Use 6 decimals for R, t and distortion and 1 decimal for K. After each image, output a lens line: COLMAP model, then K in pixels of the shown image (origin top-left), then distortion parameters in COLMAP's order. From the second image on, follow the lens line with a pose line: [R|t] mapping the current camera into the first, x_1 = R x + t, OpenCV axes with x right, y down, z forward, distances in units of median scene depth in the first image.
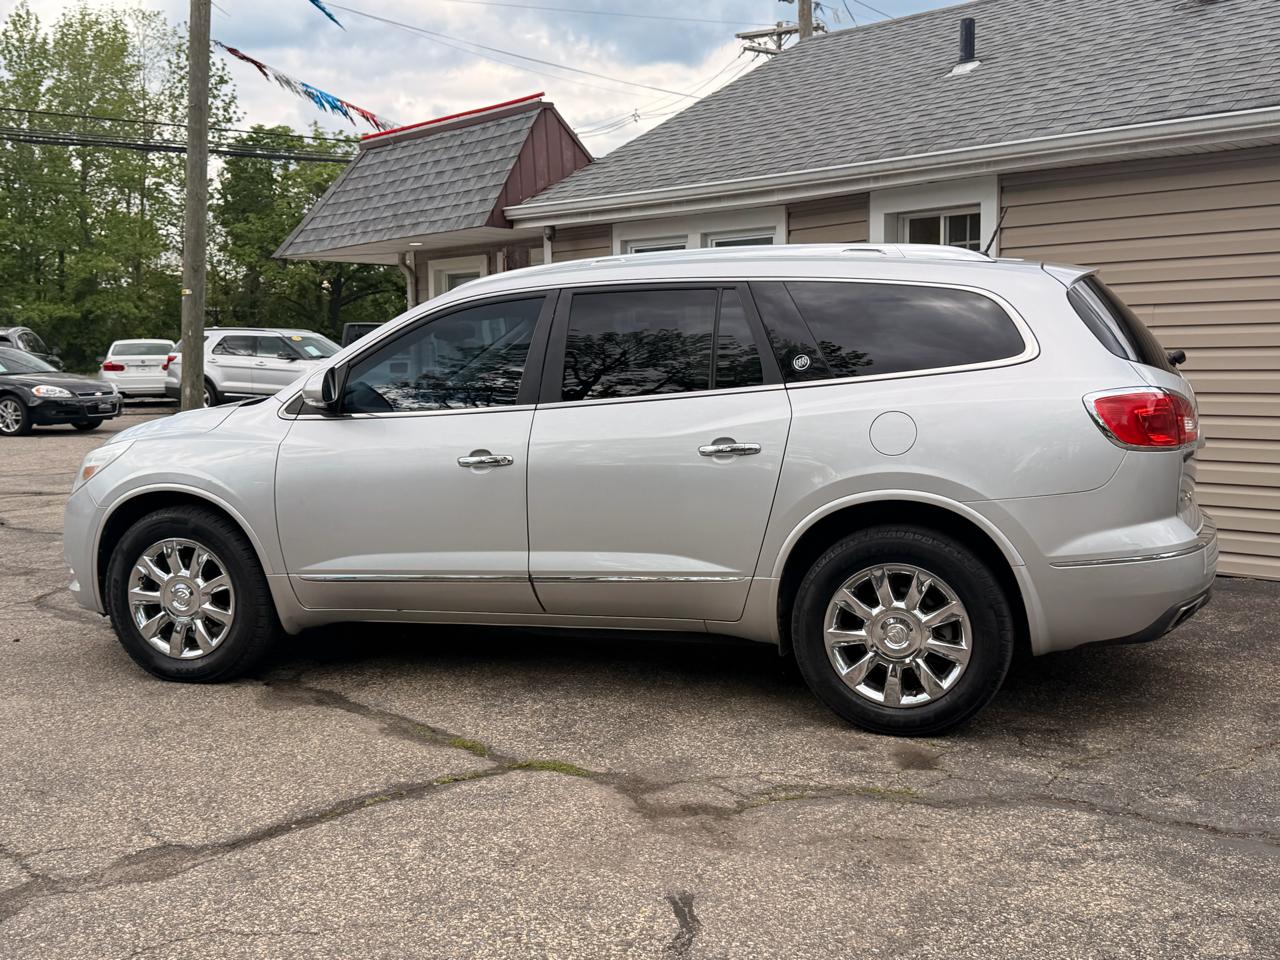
lens RADIAL K [[1362.2, 0, 640.2], [0, 1362.2, 477.2], [0, 0, 1]] dist [0.058841, 0.000000]
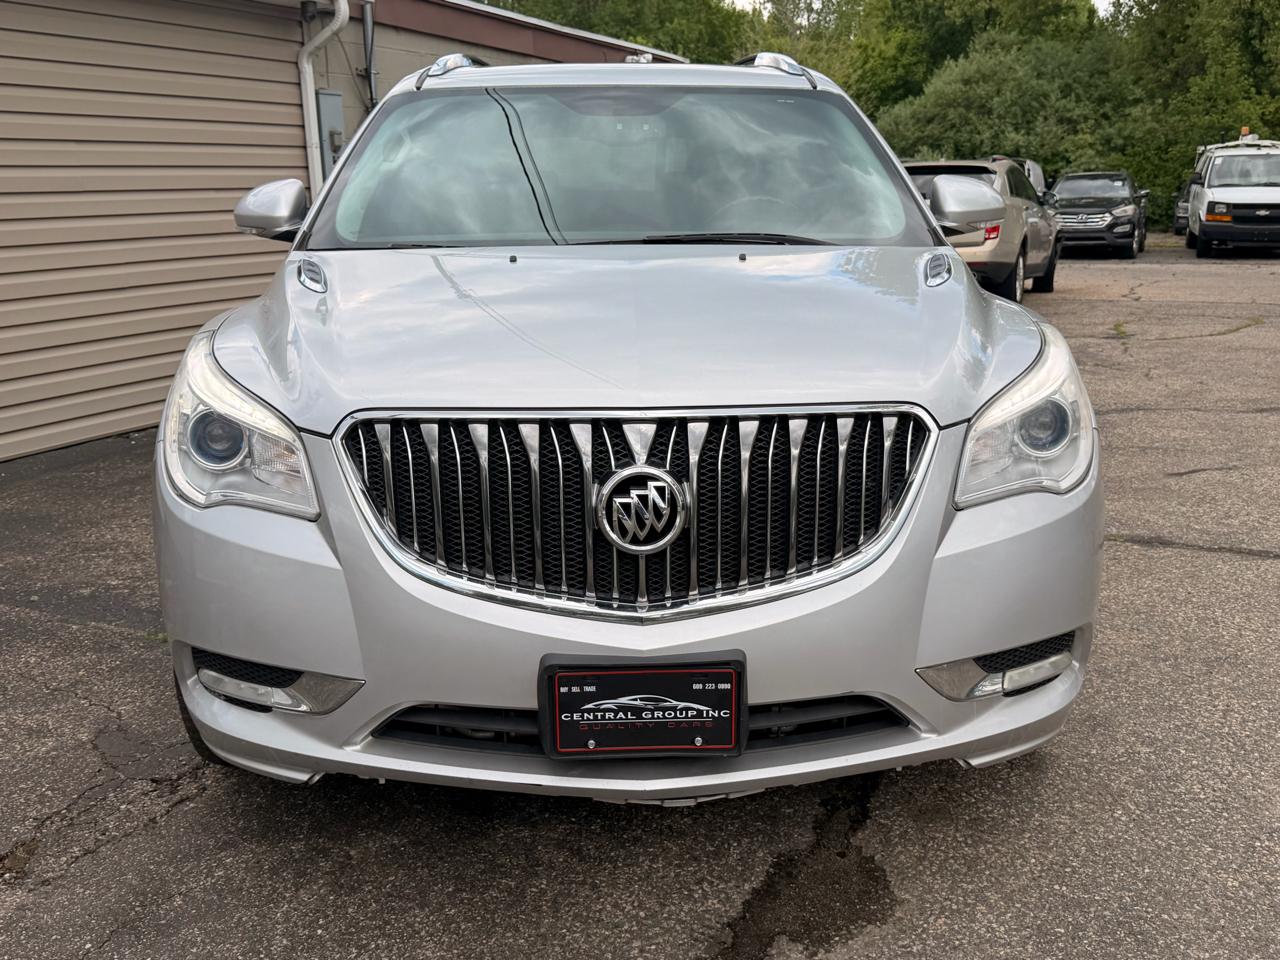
lens RADIAL K [[1292.8, 0, 644.8], [0, 1292.8, 471.7], [0, 0, 1]] dist [0.059767, 0.000000]
pose [[-0.350406, -0.183232, 0.918500, -0.850823], [0.115756, 0.964686, 0.236606, -0.116995], [-0.929417, 0.189230, -0.316821, 1.440086]]
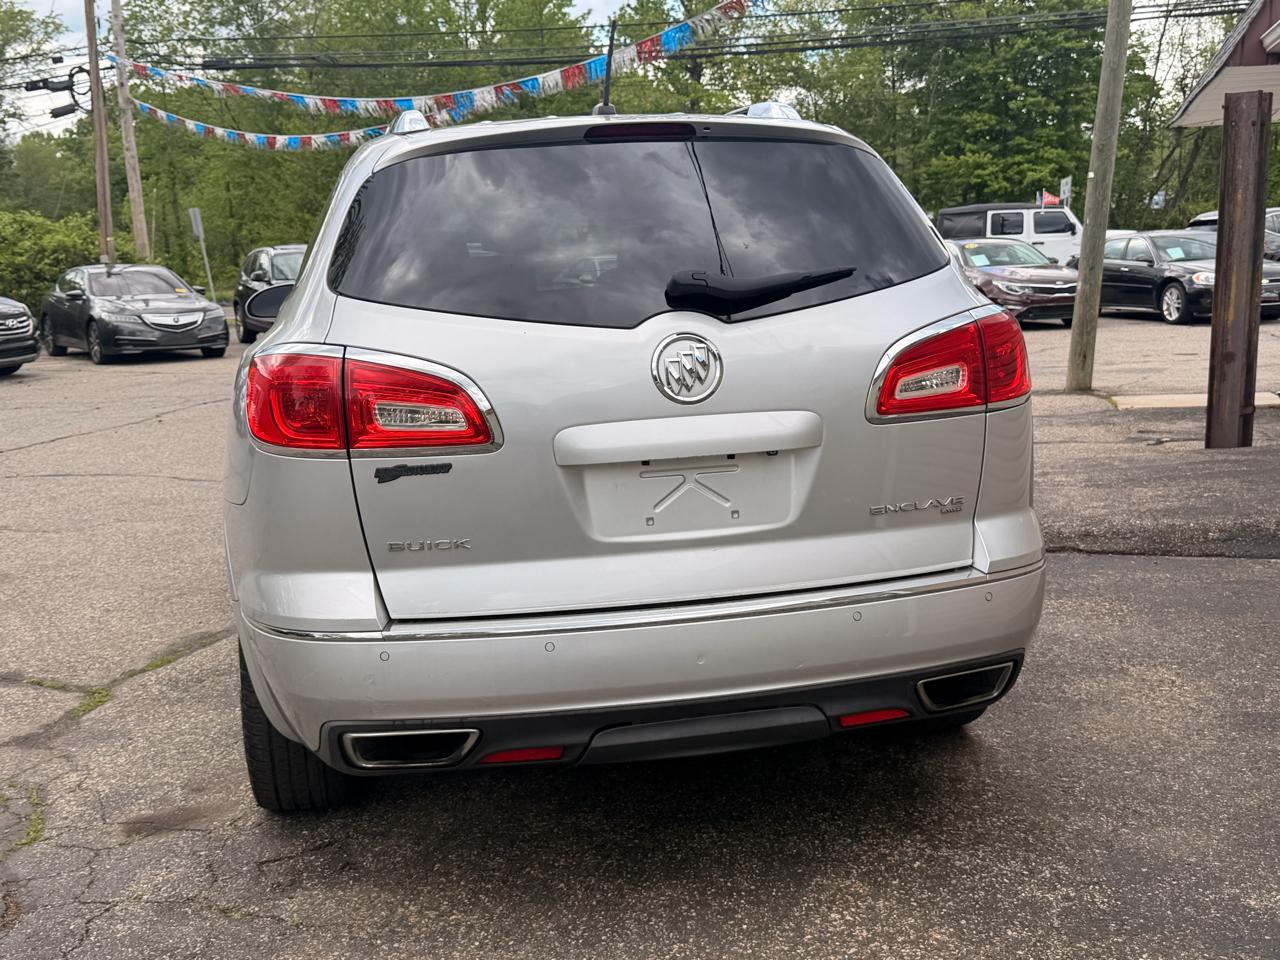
lens RADIAL K [[1362.2, 0, 636.2], [0, 1362.2, 455.6], [0, 0, 1]] dist [0.058841, 0.000000]
pose [[0.495260, 0.119202, -0.860528, 0.843367], [-0.055277, 0.992858, 0.105720, -0.078366], [0.866984, -0.004791, 0.498312, 0.744766]]
